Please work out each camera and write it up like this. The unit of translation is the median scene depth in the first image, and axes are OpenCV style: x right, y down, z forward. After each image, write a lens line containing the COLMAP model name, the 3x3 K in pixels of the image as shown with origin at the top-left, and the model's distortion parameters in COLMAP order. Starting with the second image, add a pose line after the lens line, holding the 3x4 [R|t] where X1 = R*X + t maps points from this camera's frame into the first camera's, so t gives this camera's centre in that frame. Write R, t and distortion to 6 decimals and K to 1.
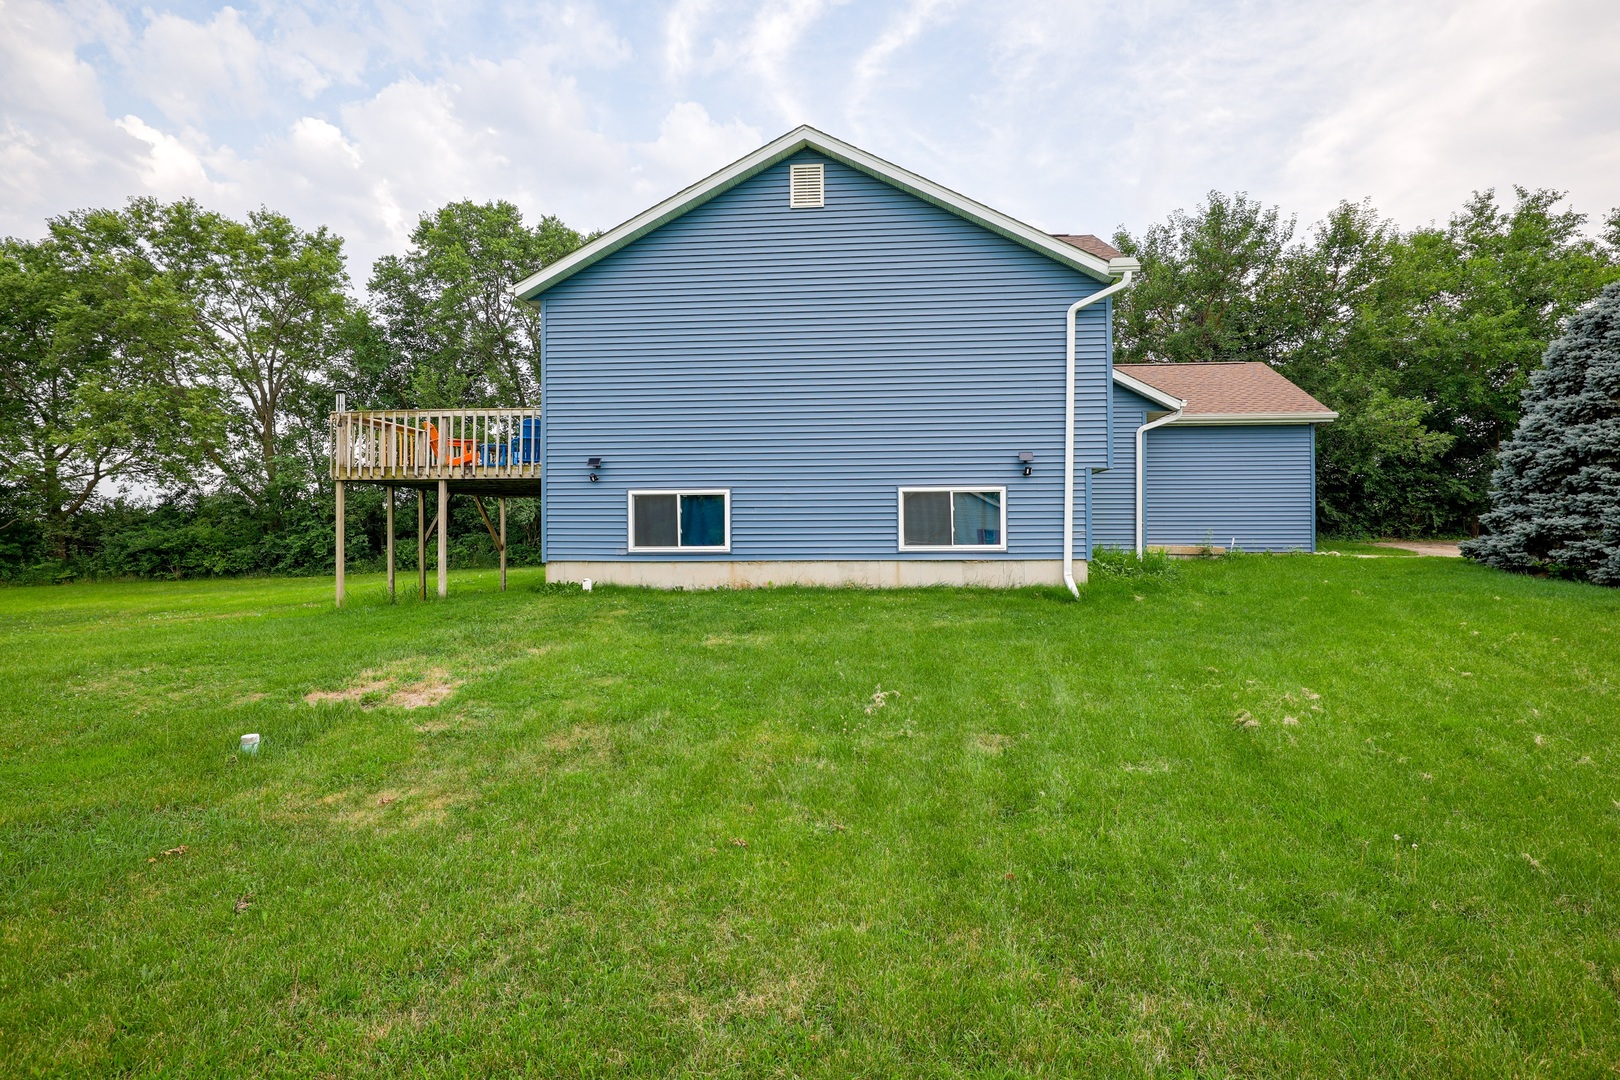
lens RADIAL K [[878.3, 0, 818.2], [0, 878.3, 535.6], [0, 0, 1]] dist [-0.019313, 0.006000]
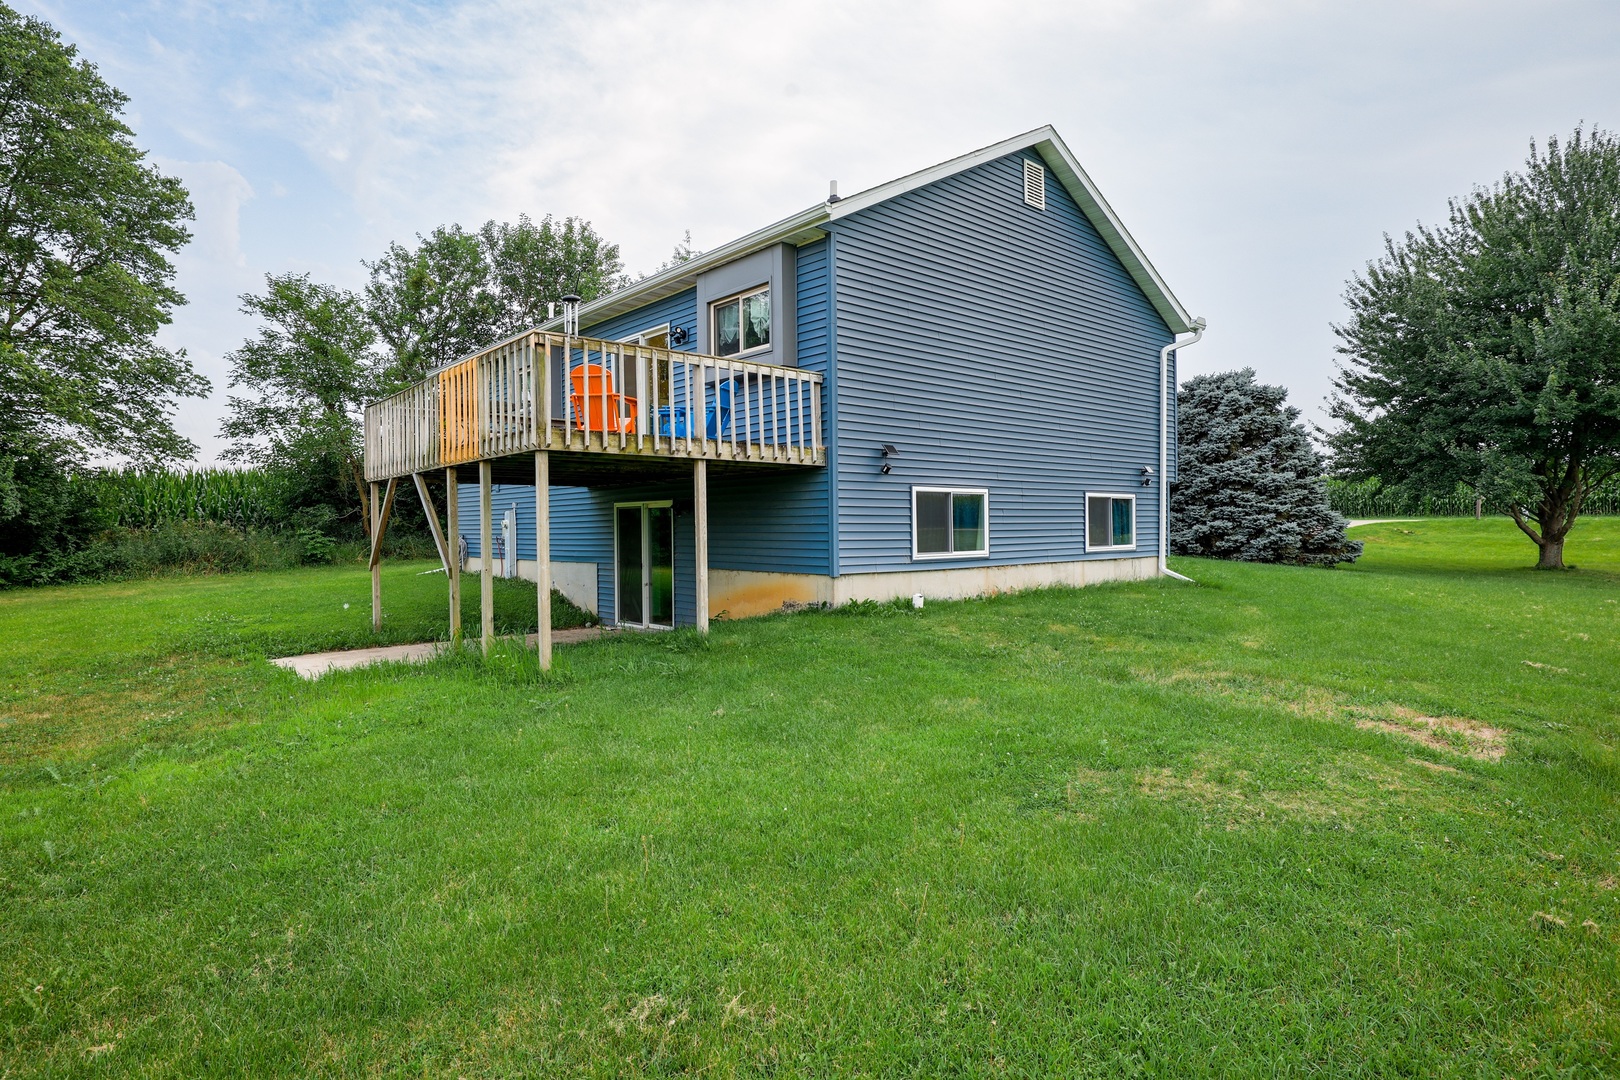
lens RADIAL K [[878.3, 0, 815.7], [0, 878.3, 544.5], [0, 0, 1]] dist [-0.019313, 0.006000]
pose [[0.670638, -0.016696, 0.741597, -0.909721], [0.007848, 0.999850, 0.015413, -0.009831], [-0.741743, -0.004517, 0.670669, 0.512851]]
